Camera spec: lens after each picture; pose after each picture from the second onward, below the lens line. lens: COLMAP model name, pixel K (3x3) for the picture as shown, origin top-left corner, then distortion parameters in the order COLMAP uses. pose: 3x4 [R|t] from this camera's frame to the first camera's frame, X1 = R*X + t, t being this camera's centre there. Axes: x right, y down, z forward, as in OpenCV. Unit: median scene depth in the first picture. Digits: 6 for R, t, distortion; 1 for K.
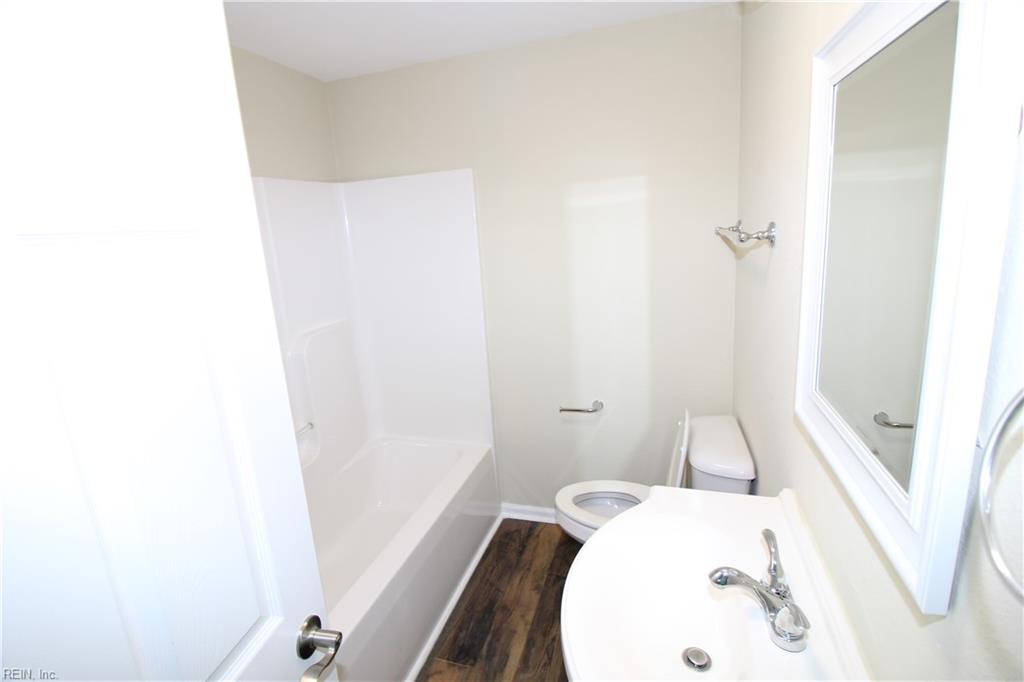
lens RADIAL K [[473.7, 0, 505.0], [0, 473.7, 325.5], [0, 0, 1]] dist [0.000392, -0.010174]
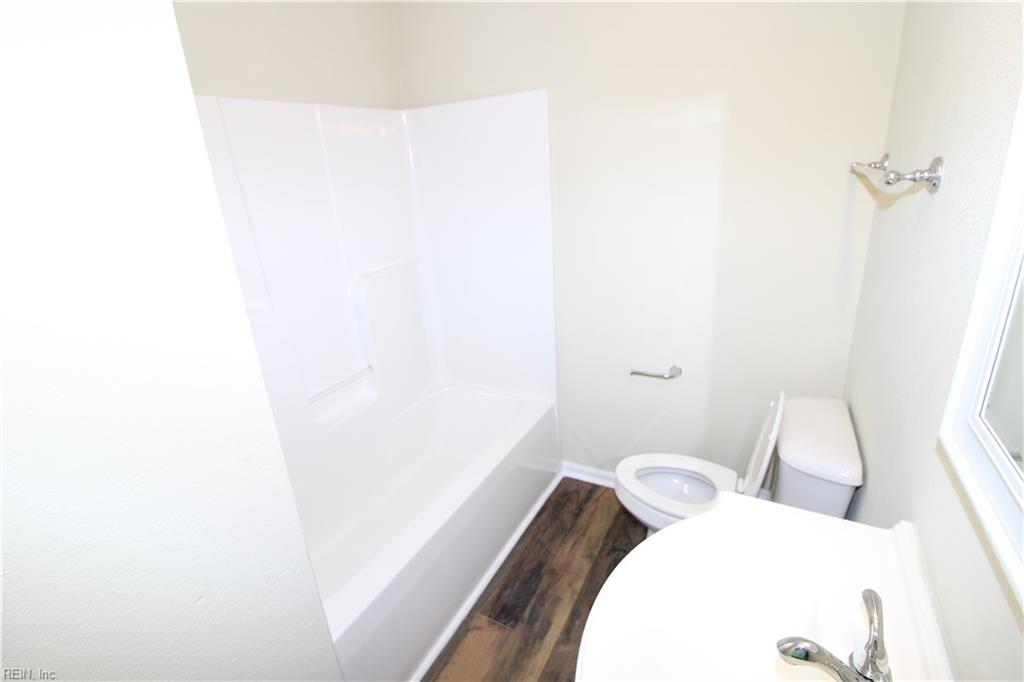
lens RADIAL K [[479.0, 0, 506.1], [0, 479.0, 329.7], [0, 0, 1]] dist [-0.003352, -0.010544]
pose [[0.982613, 0.065111, -0.173874, 0.044357], [-0.040496, 0.989104, 0.141537, -0.024857], [0.181195, -0.132035, 0.974544, 0.105587]]
